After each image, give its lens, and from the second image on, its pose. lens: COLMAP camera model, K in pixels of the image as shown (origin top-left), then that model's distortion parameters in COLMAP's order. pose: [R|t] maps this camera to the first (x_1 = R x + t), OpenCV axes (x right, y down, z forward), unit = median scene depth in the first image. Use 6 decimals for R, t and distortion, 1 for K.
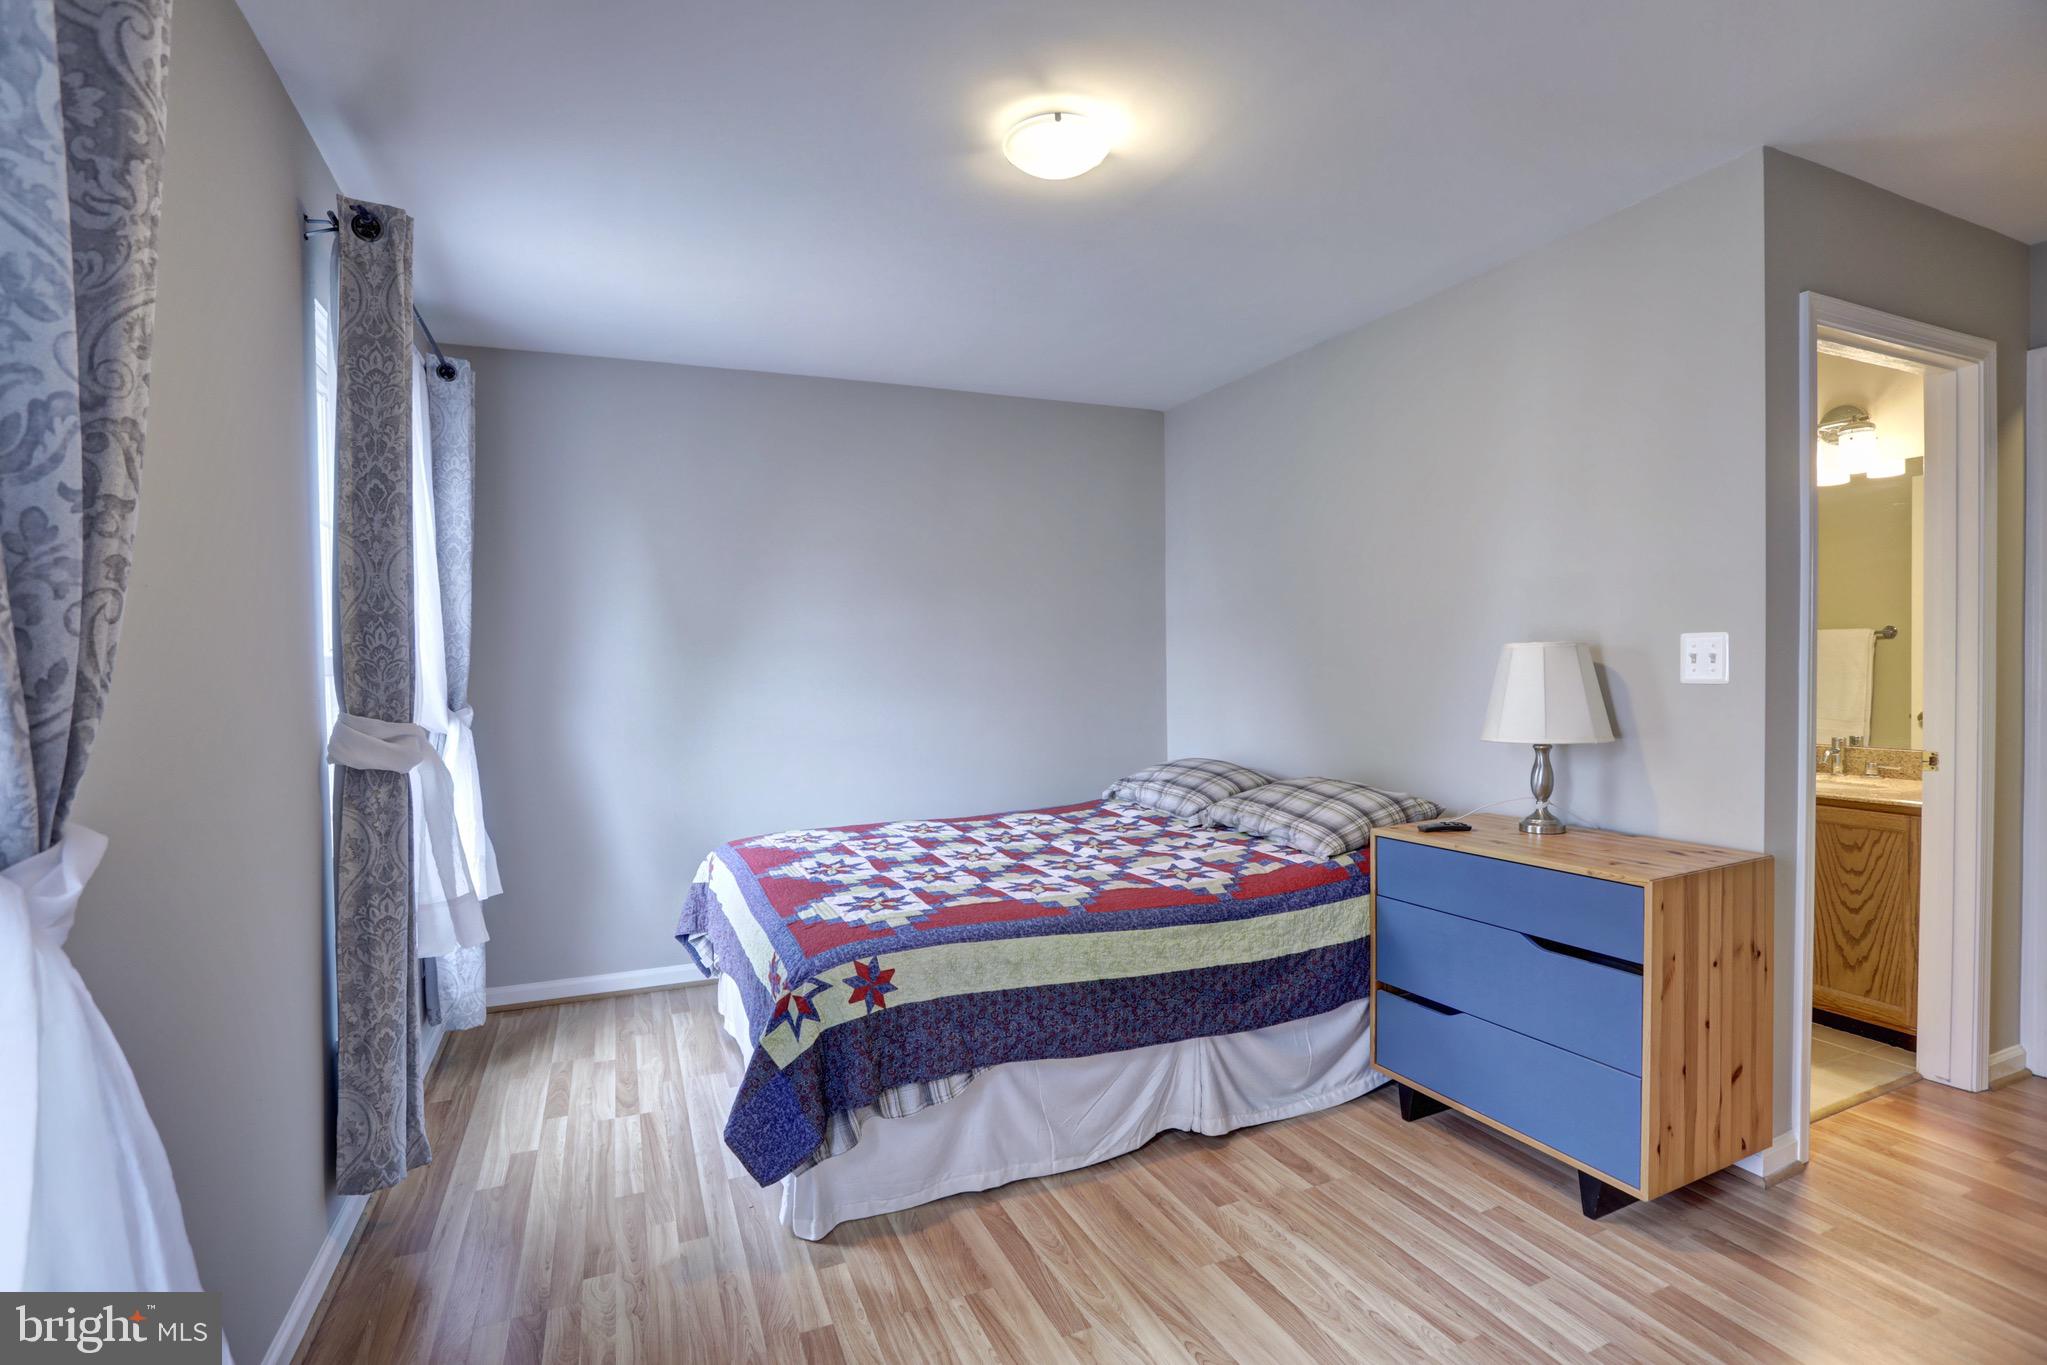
lens RADIAL K [[935.8, 0, 1027.5], [0, 935.8, 683.3], [0, 0, 1]] dist [-0.053050, 0.016796]
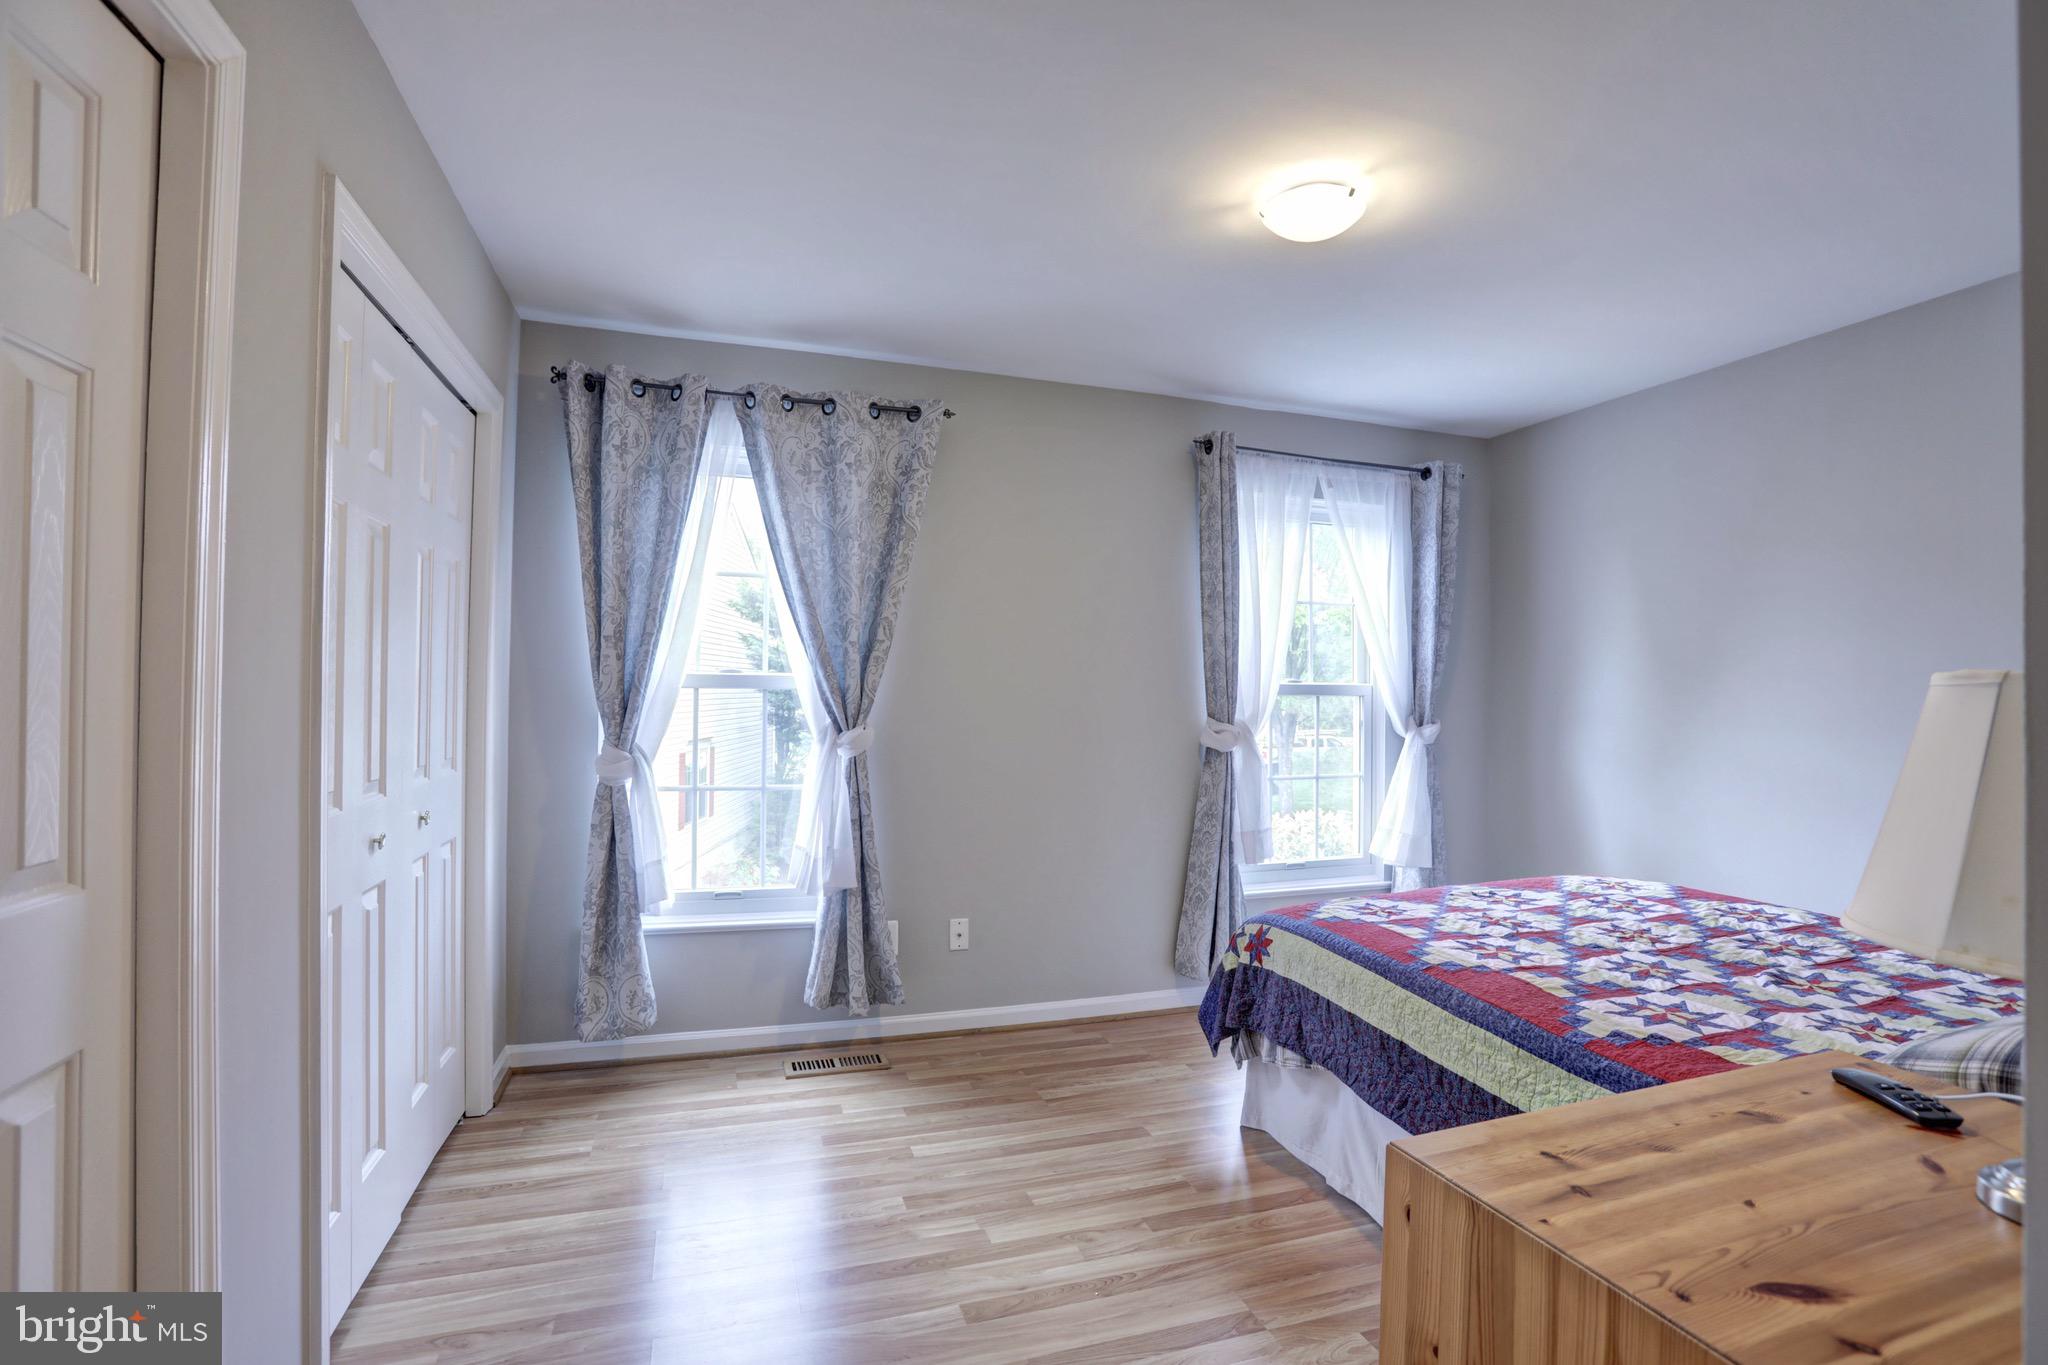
lens RADIAL K [[936.3, 0, 1028.6], [0, 936.3, 686.7], [0, 0, 1]] dist [-0.053050, 0.016796]
pose [[-0.070181, 0.009563, -0.997488, 1.071275], [-0.036129, 0.999274, 0.012122, -0.031041], [0.996880, 0.036889, -0.069784, 0.728043]]
